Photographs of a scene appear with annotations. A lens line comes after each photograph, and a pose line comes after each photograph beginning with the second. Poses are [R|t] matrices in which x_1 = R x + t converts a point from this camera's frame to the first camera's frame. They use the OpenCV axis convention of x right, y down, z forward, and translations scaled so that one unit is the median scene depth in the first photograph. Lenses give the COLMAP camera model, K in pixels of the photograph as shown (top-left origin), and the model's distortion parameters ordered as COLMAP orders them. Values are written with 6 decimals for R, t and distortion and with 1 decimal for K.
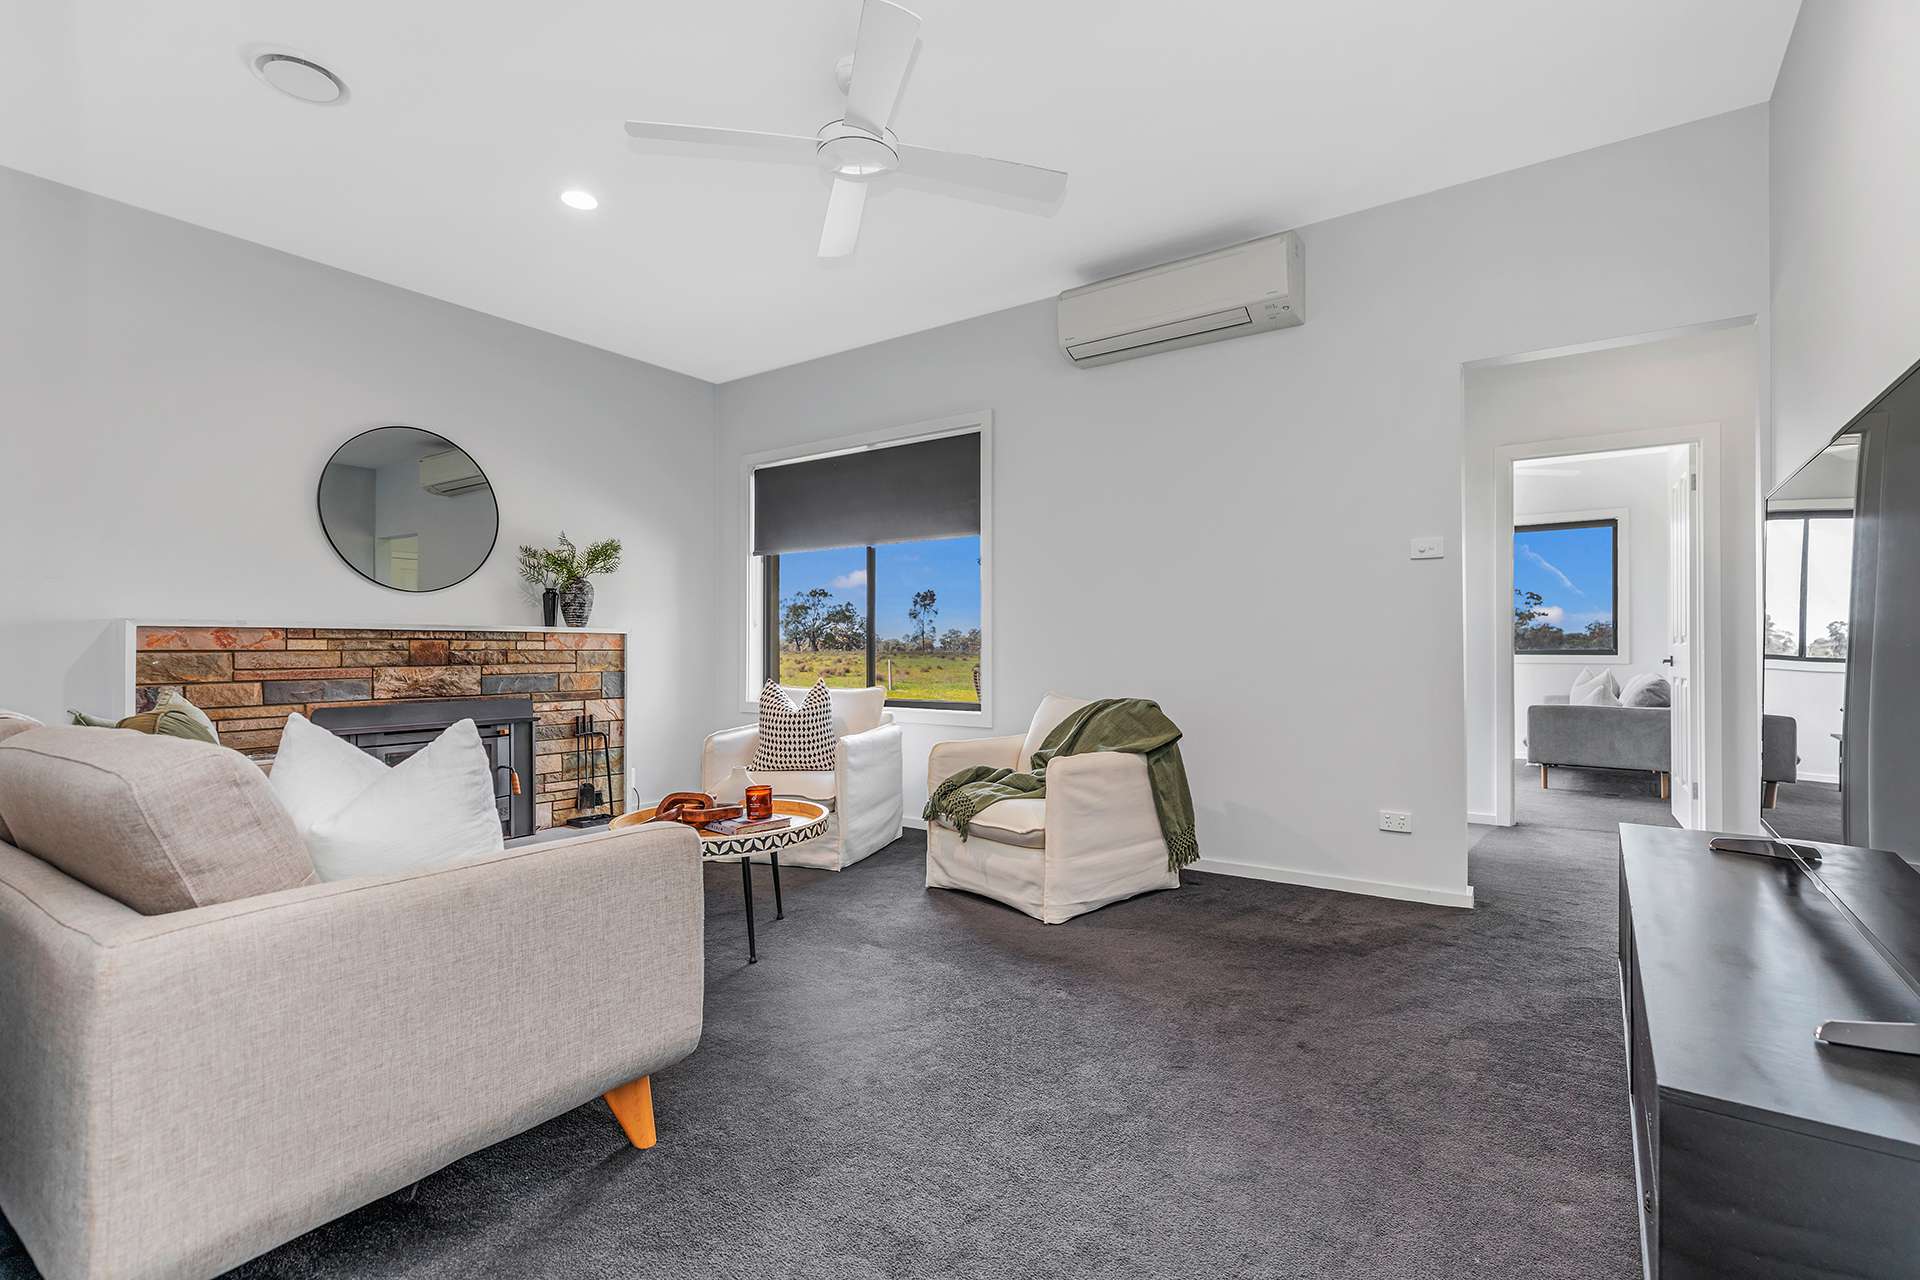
lens RADIAL K [[870.4, 0, 978.0], [0, 870.4, 650.0], [0, 0, 1]] dist [0.017701, -0.000973]
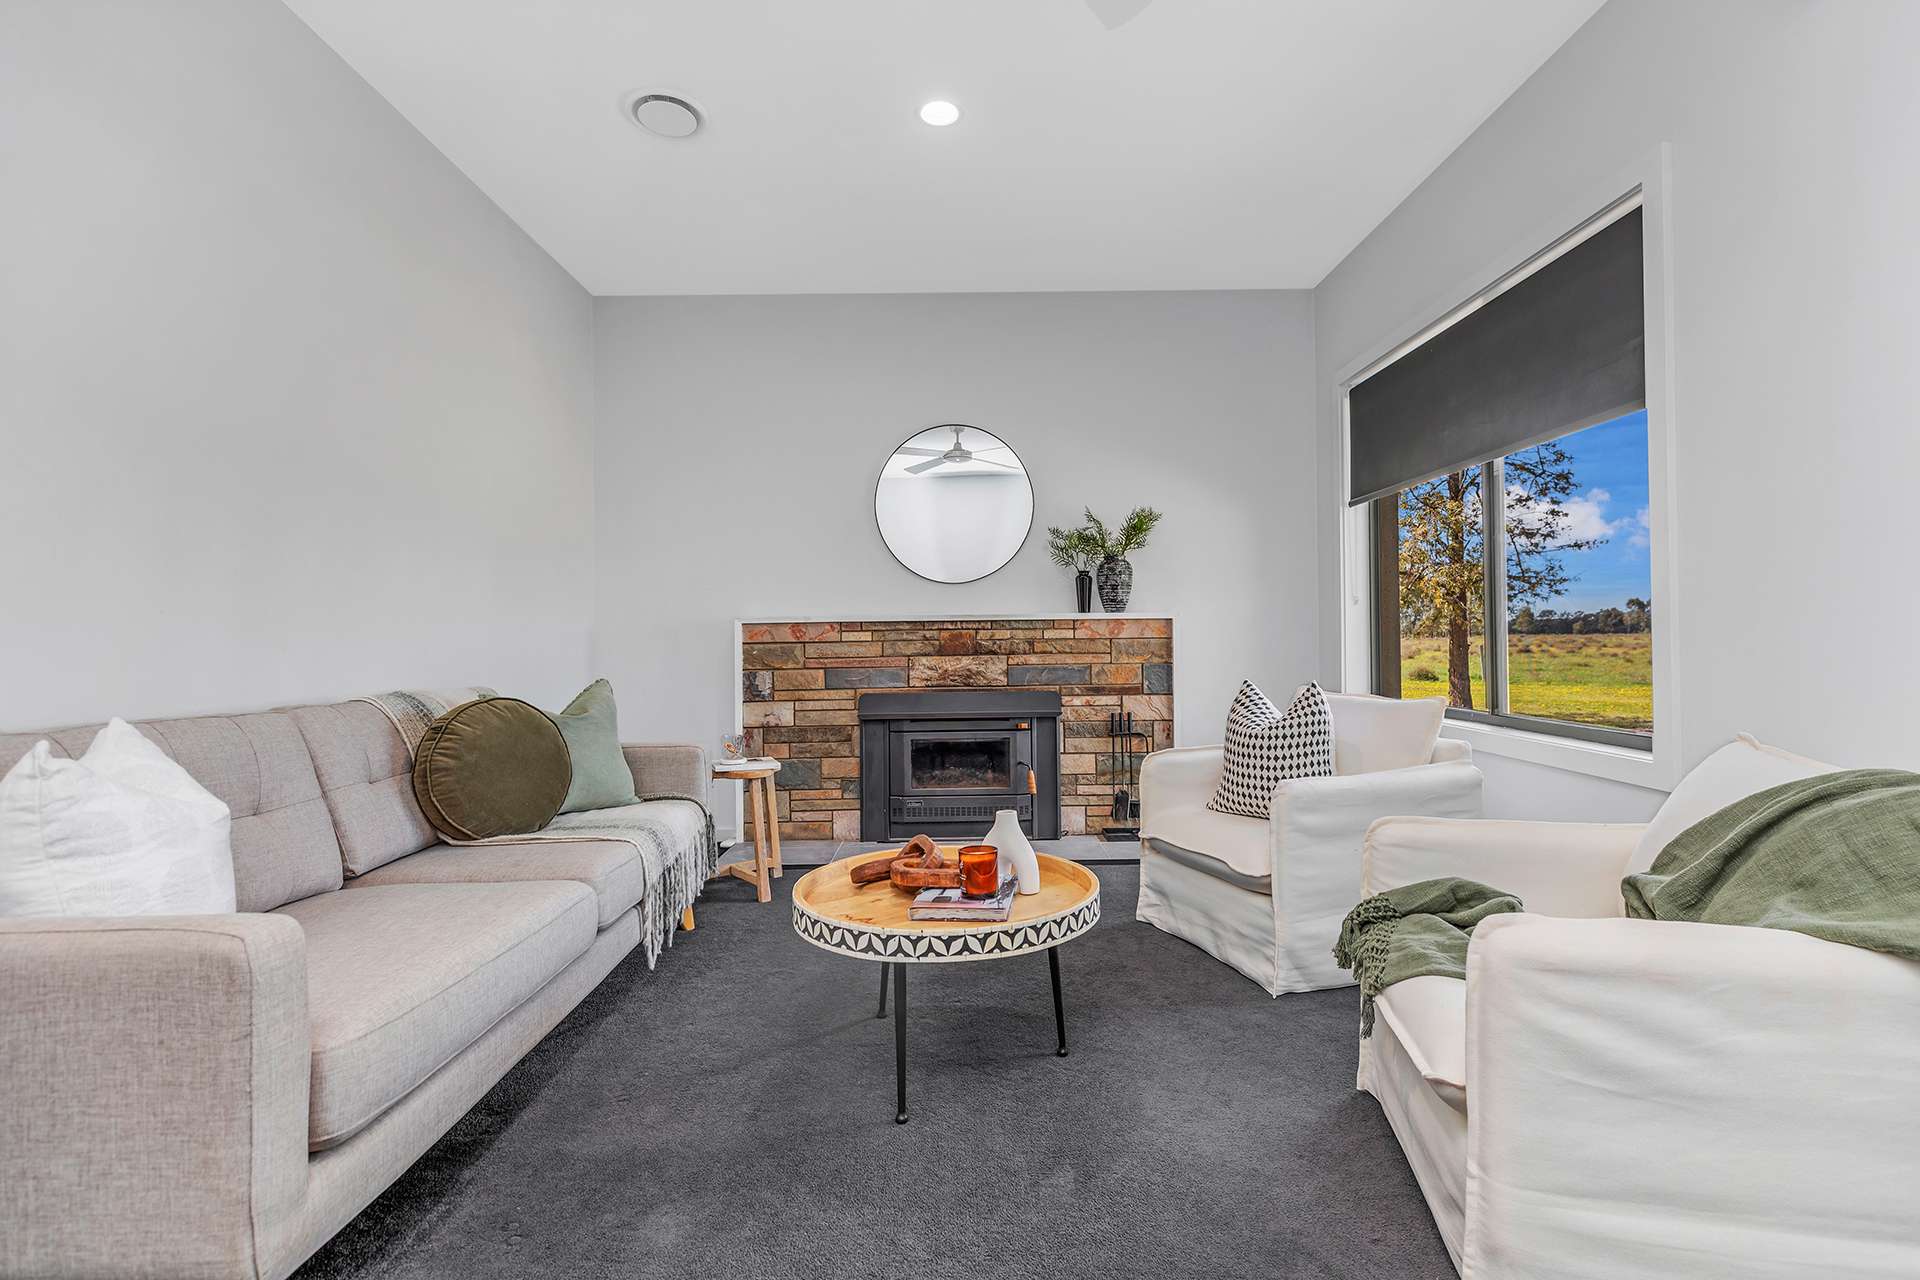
lens RADIAL K [[870.4, 0, 956.0], [0, 870.4, 639.4], [0, 0, 1]] dist [0.017701, -0.000973]
pose [[0.595024, -0.005897, -0.803686, 0.166634], [0.010333, 0.999947, 0.000313, -0.000953], [0.803642, -0.008491, 0.595053, 0.369387]]
